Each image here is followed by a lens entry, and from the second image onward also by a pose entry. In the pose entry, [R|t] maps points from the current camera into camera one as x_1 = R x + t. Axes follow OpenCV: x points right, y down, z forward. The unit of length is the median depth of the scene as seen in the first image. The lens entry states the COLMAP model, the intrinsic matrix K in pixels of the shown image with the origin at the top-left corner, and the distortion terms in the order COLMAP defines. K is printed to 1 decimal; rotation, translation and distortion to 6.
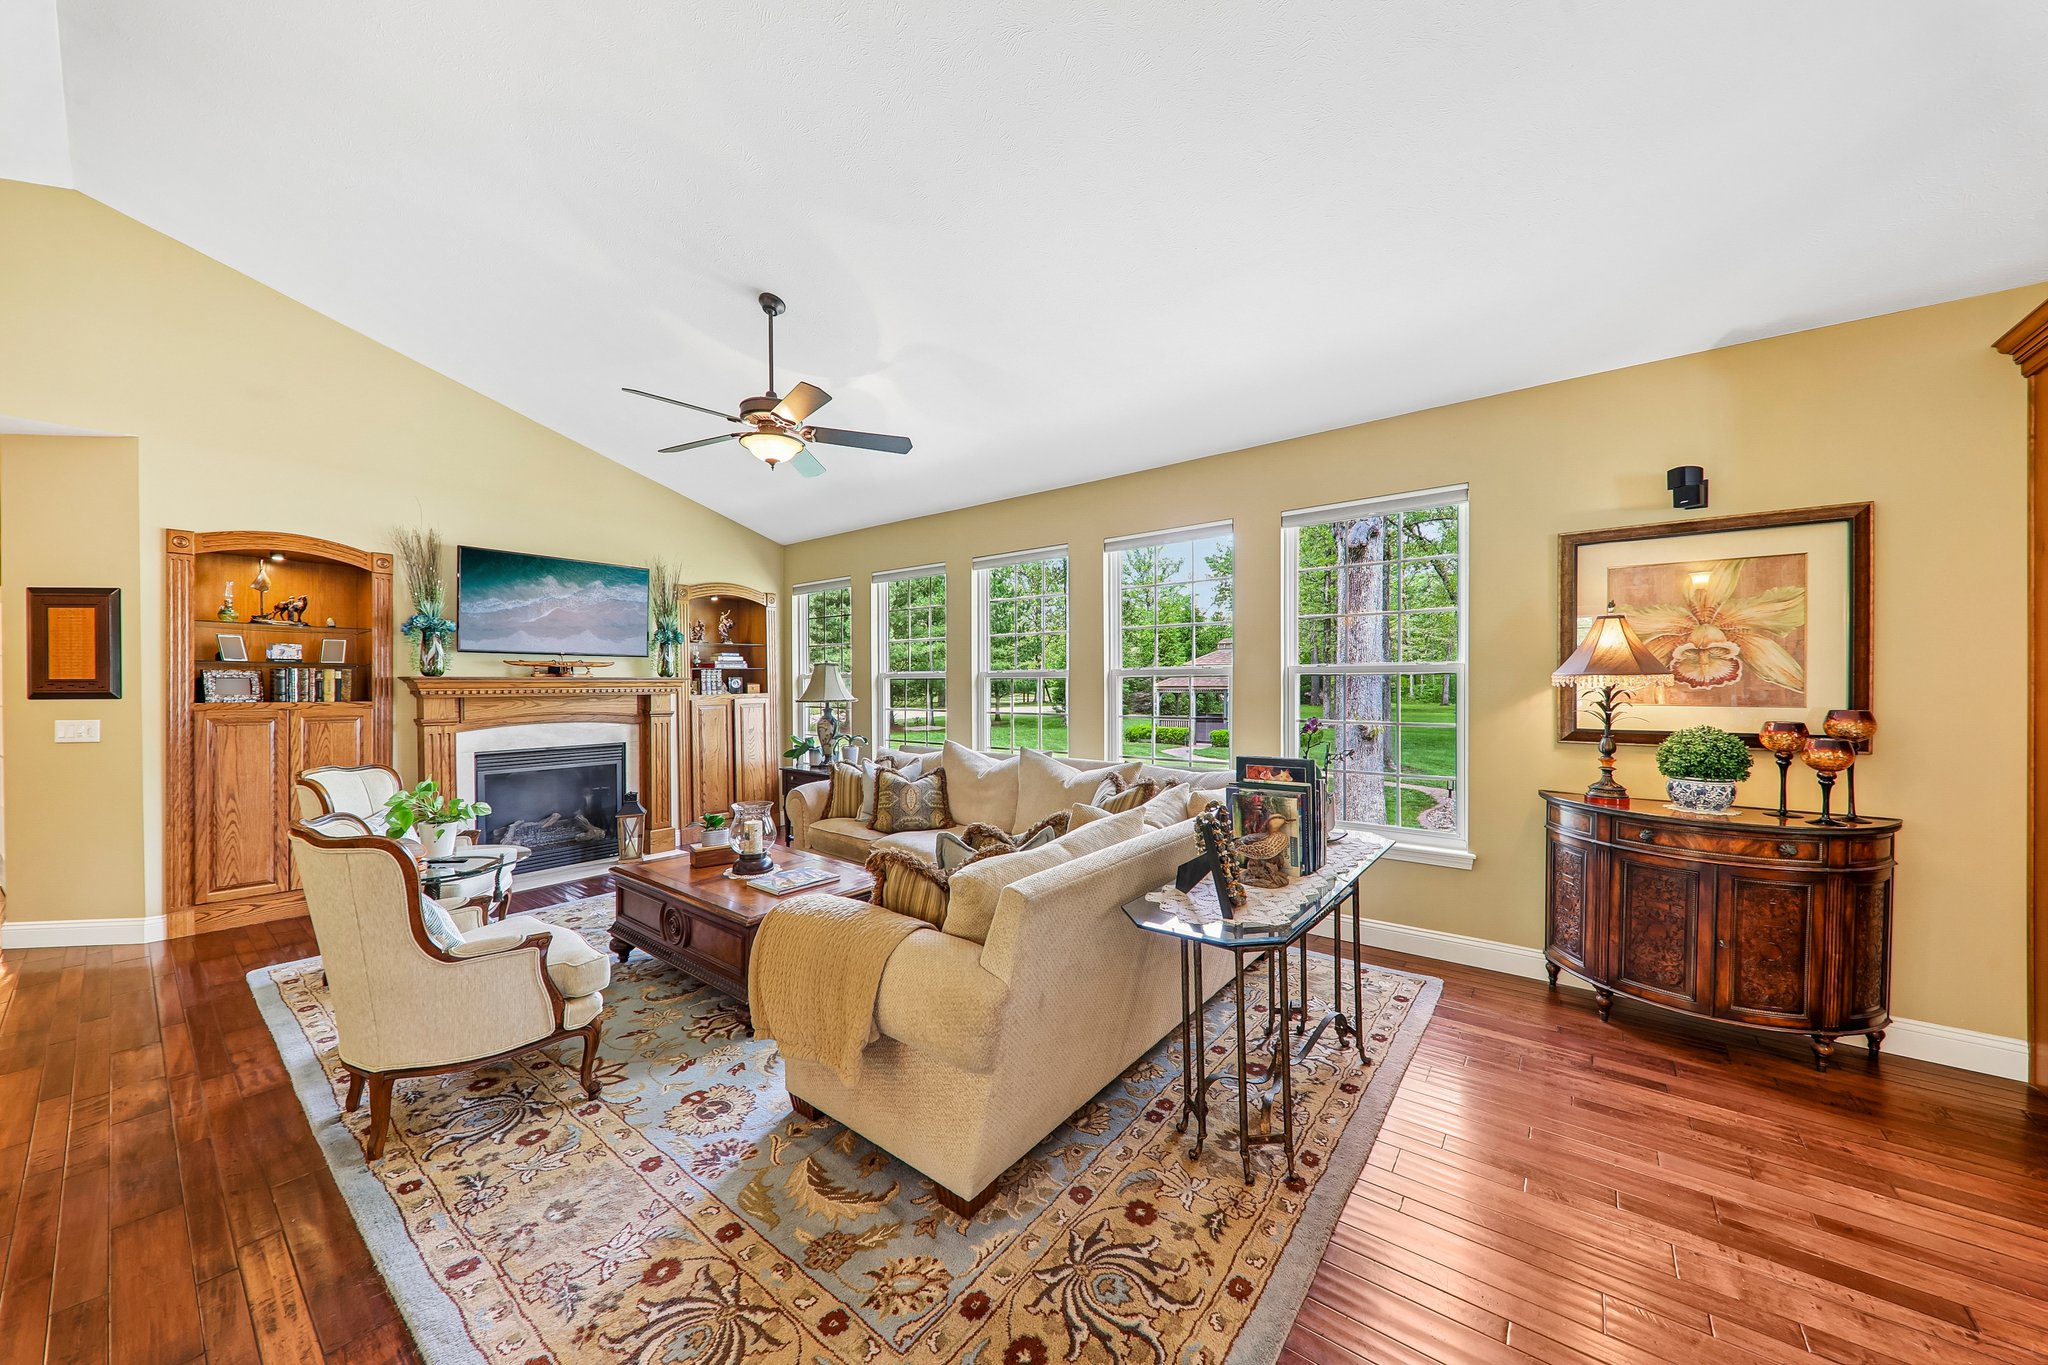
lens RADIAL K [[708.7, 0, 1020.3], [0, 708.7, 679.7], [0, 0, 1]] dist [0.007391, -0.004232]
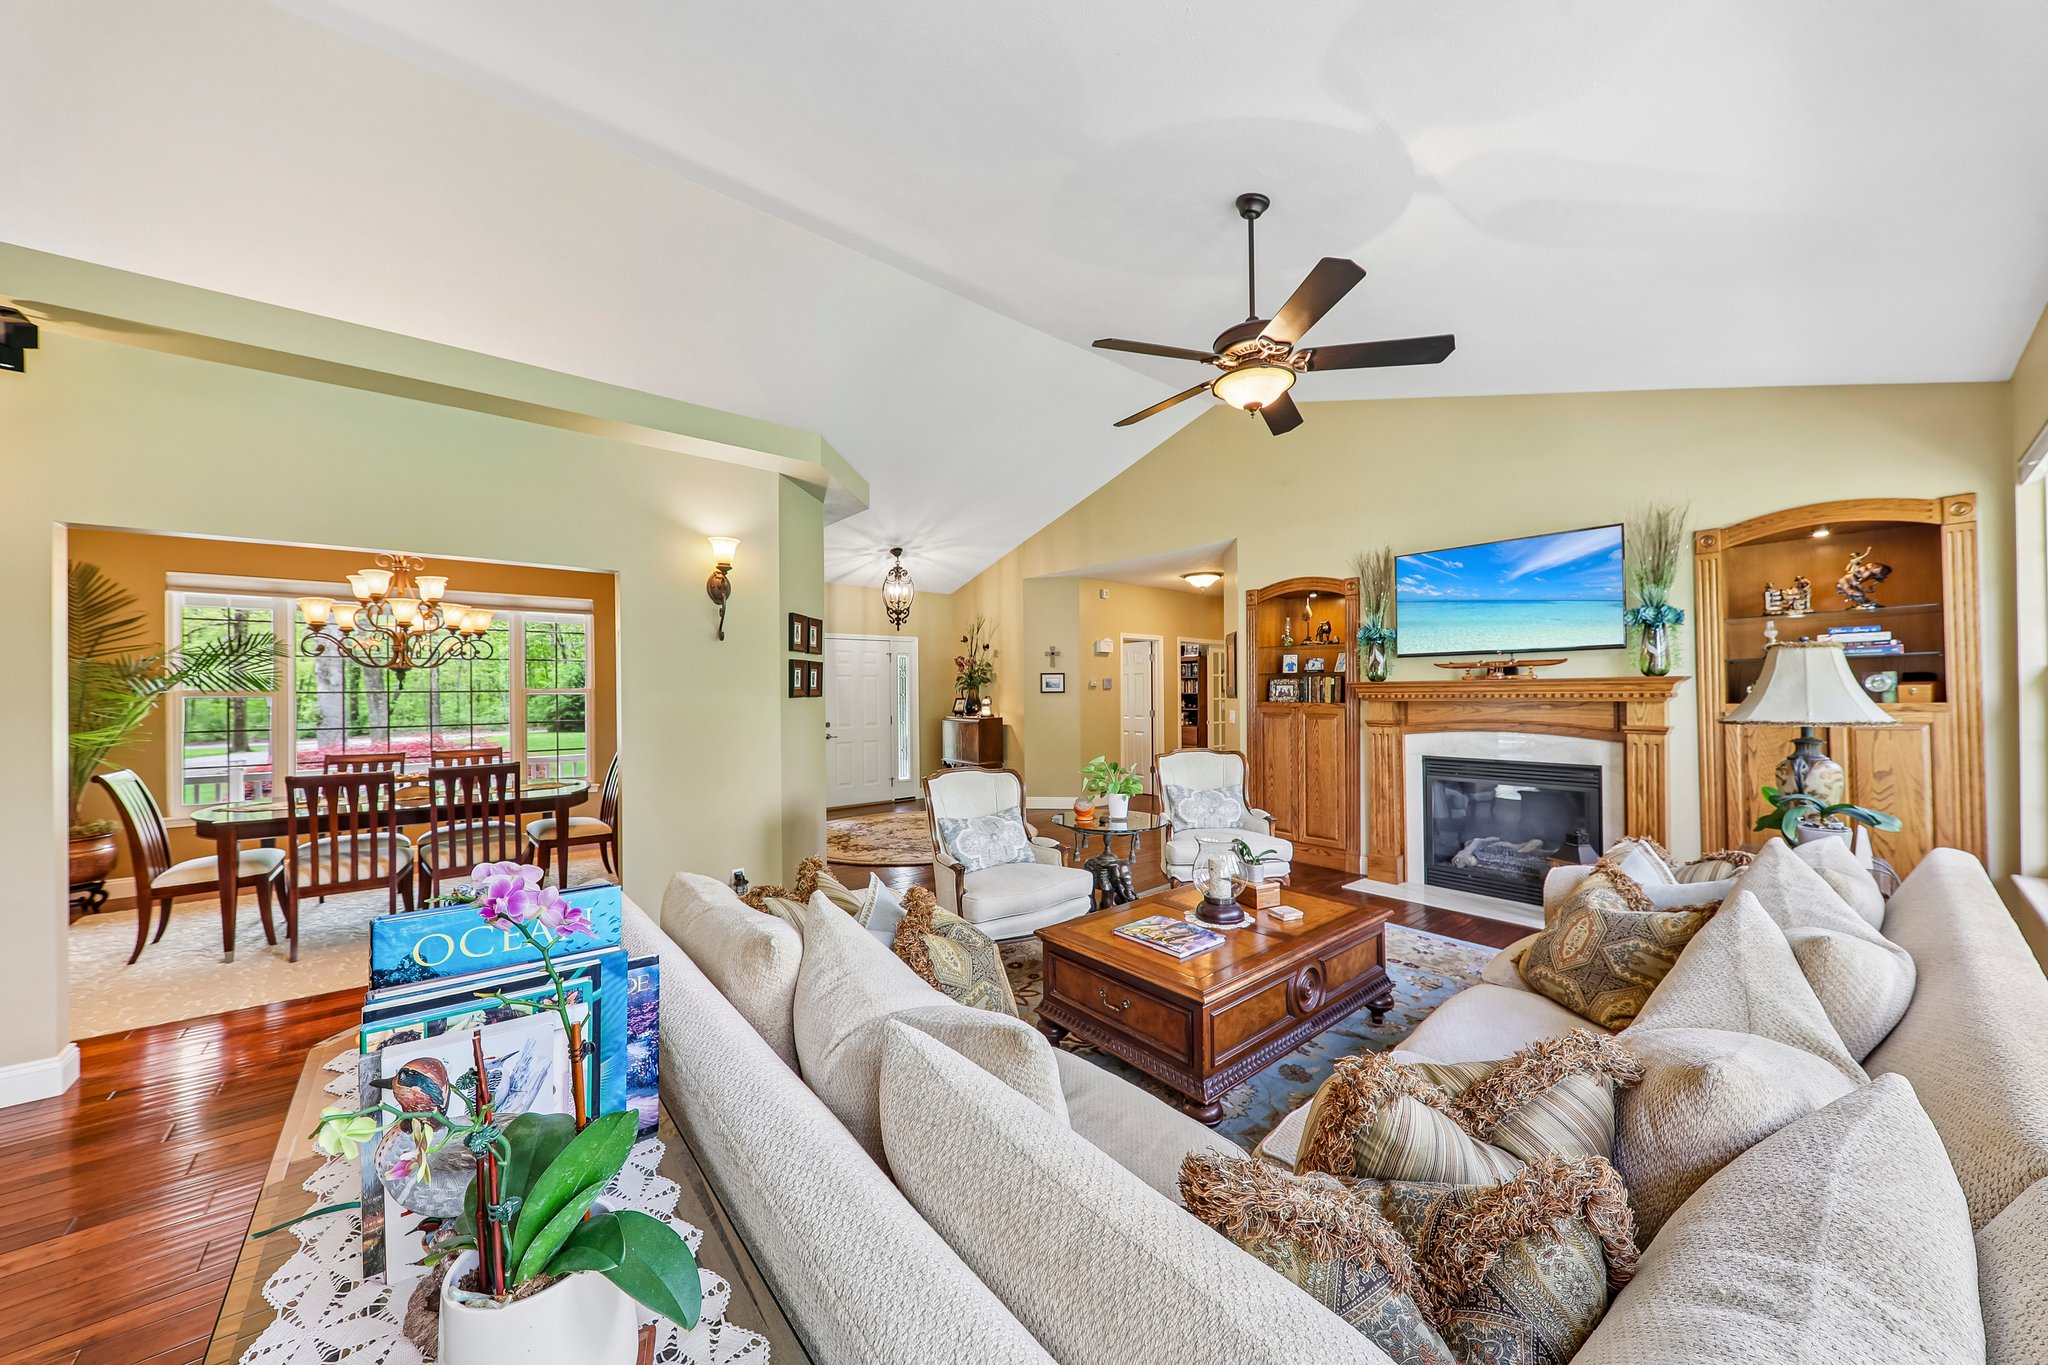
lens RADIAL K [[708.7, 0, 1018.8], [0, 708.7, 685.4], [0, 0, 1]] dist [0.007391, -0.004232]
pose [[-0.219290, -0.002348, -0.975657, 0.525119], [0.018278, 0.999812, -0.006514, -0.002634], [0.975488, -0.019261, -0.219206, 1.033089]]
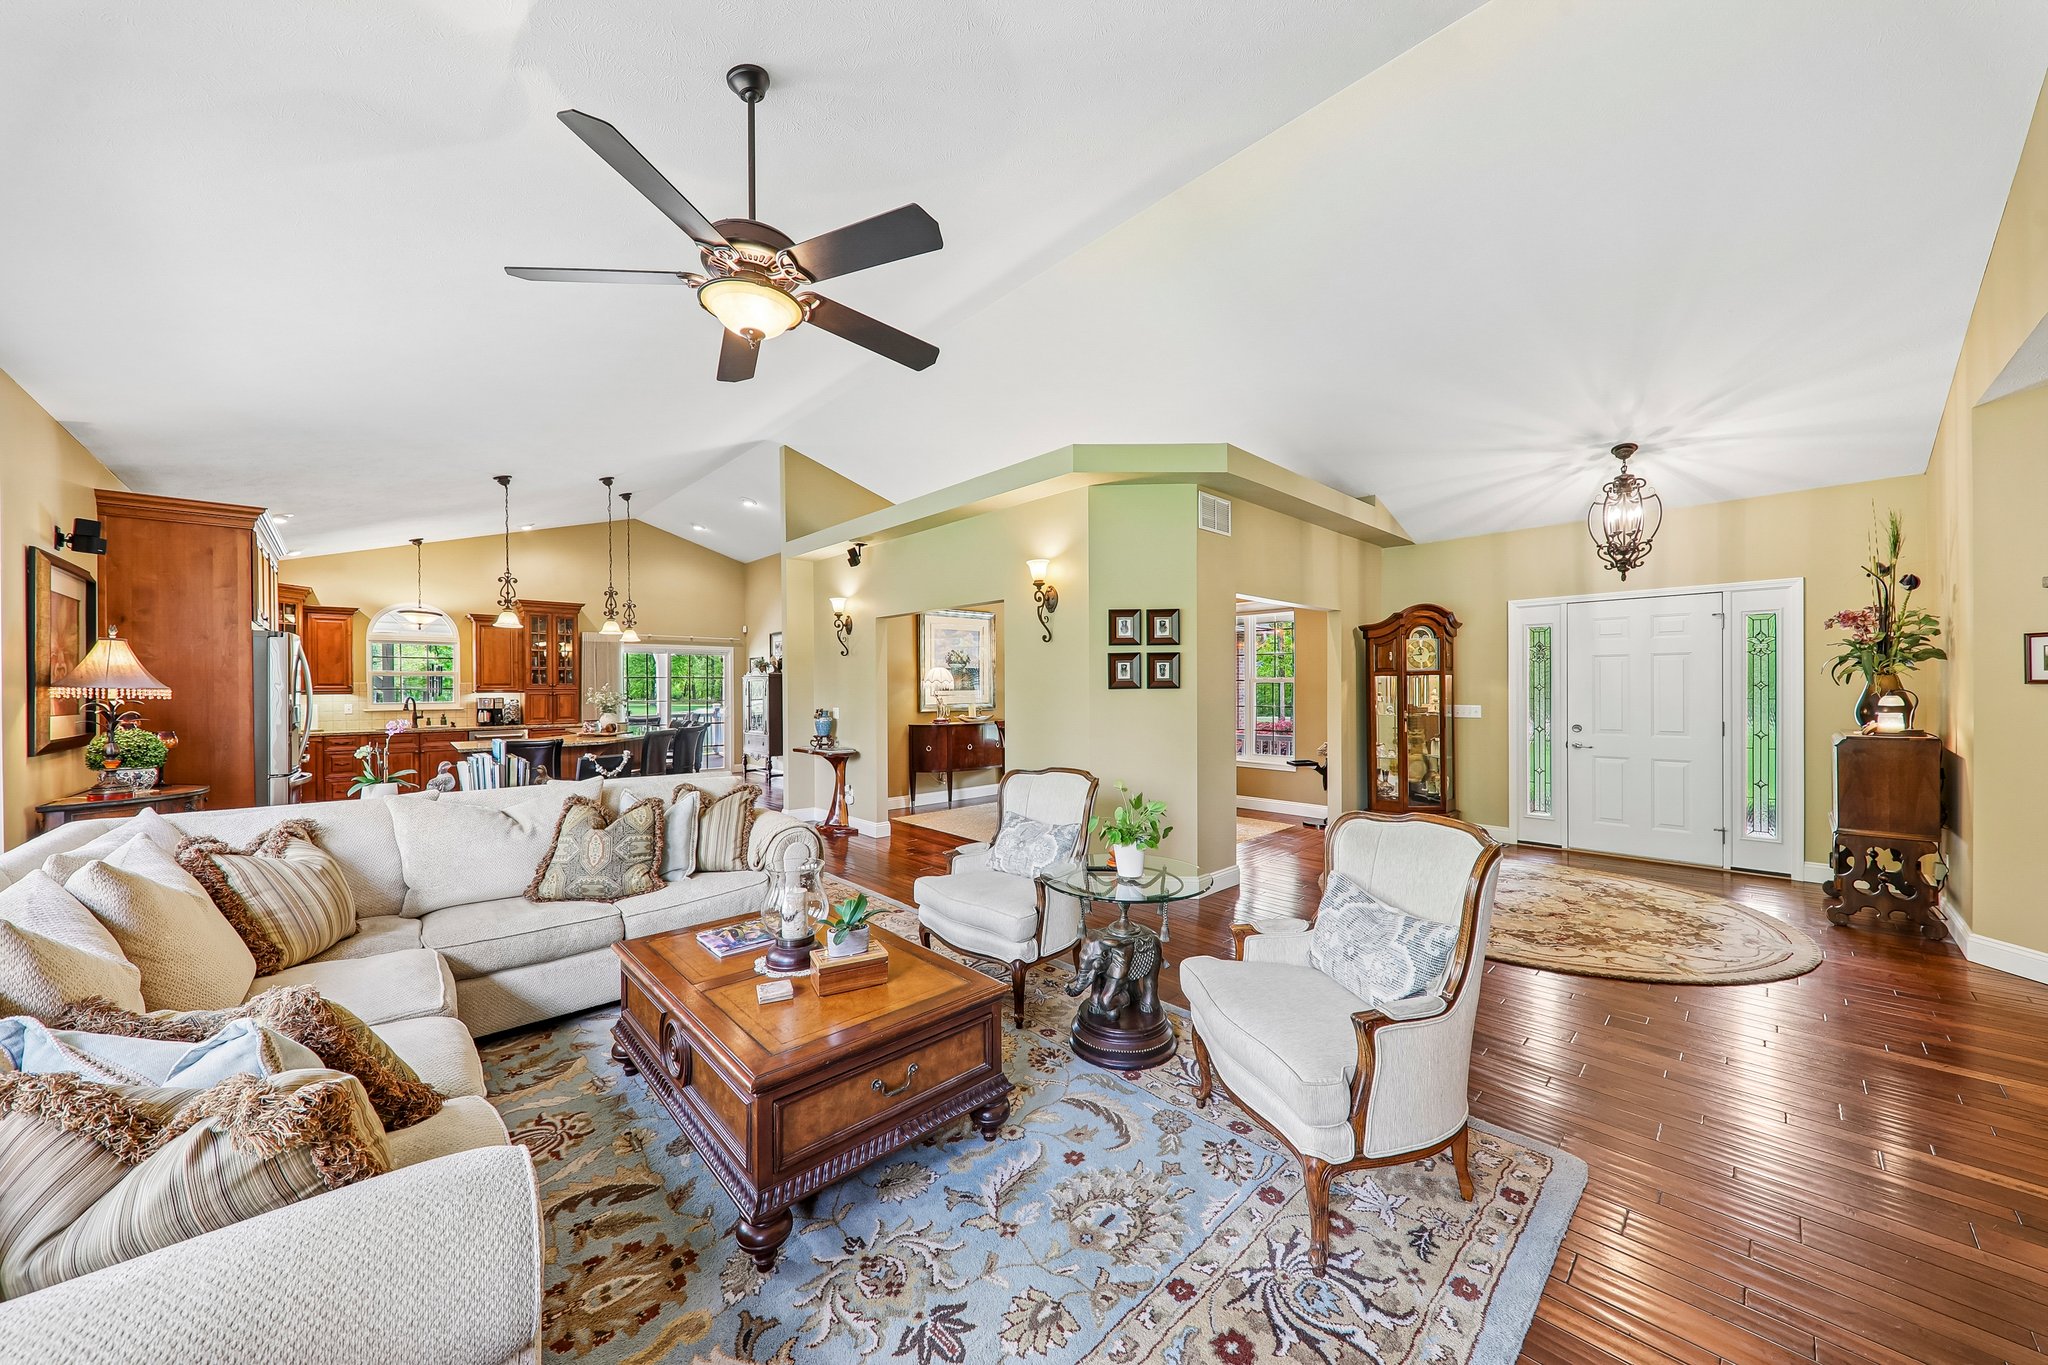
lens RADIAL K [[708.7, 0, 1014.8], [0, 708.7, 688.7], [0, 0, 1]] dist [0.007391, -0.004232]
pose [[-0.987733, 0.009148, 0.155885, -0.780138], [0.008490, 0.999952, -0.004886, 0.009410], [-0.155922, -0.003503, -0.987763, 1.797329]]
